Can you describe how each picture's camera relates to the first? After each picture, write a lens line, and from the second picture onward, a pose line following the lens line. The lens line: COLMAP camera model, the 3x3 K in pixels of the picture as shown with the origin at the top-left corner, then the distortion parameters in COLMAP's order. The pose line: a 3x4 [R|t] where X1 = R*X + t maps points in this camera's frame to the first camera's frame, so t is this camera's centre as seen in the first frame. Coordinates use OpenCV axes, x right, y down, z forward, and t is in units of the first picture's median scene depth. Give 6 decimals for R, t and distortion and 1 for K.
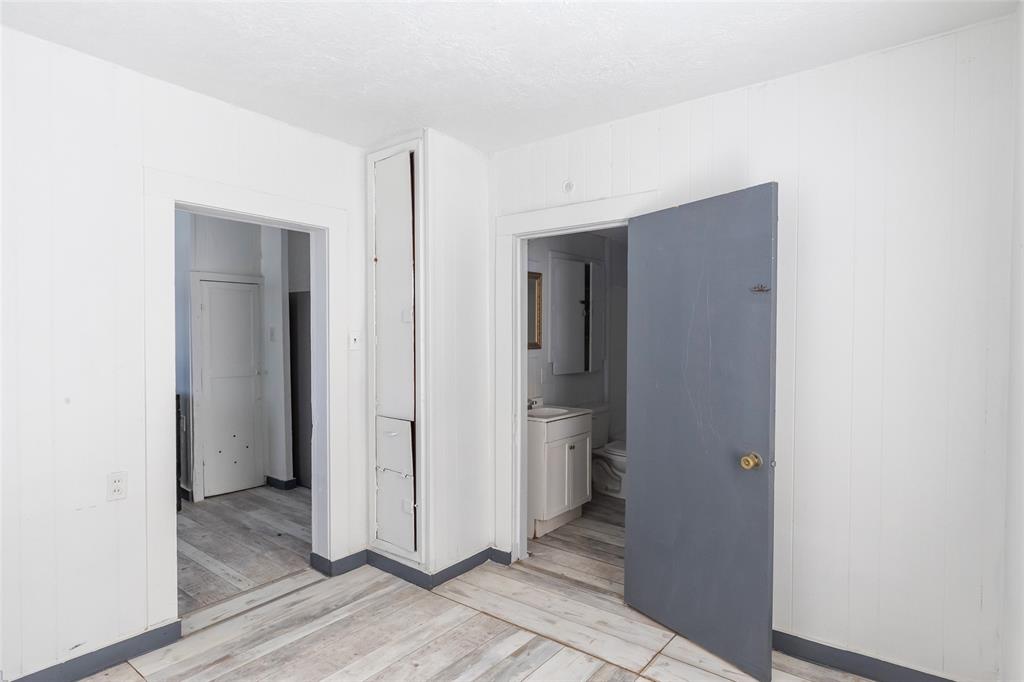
lens RADIAL K [[543.1, 0, 511.4], [0, 543.1, 346.2], [0, 0, 1]] dist [0.005585, 0.000085]
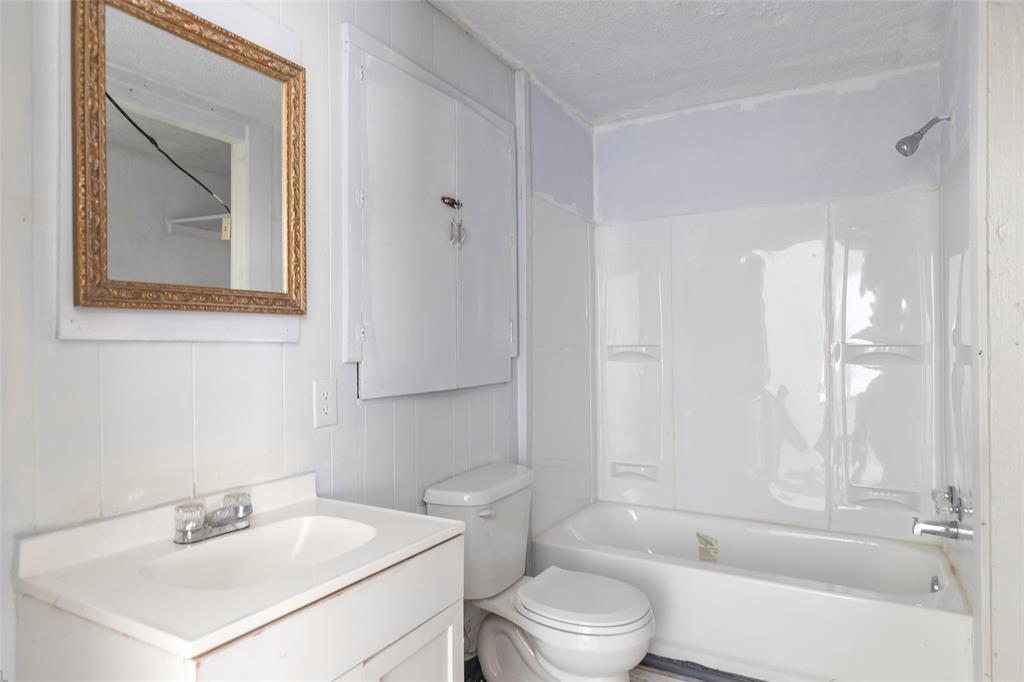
lens RADIAL K [[616.1, 0, 512.4], [0, 616.1, 343.8], [0, 0, 1]] dist [-0.000311, 0.000006]
pose [[0.989568, -0.004620, 0.143995, 0.115677], [0.008624, 0.999593, -0.027196, 0.029534], [-0.143811, 0.028154, 0.989205, 0.617165]]
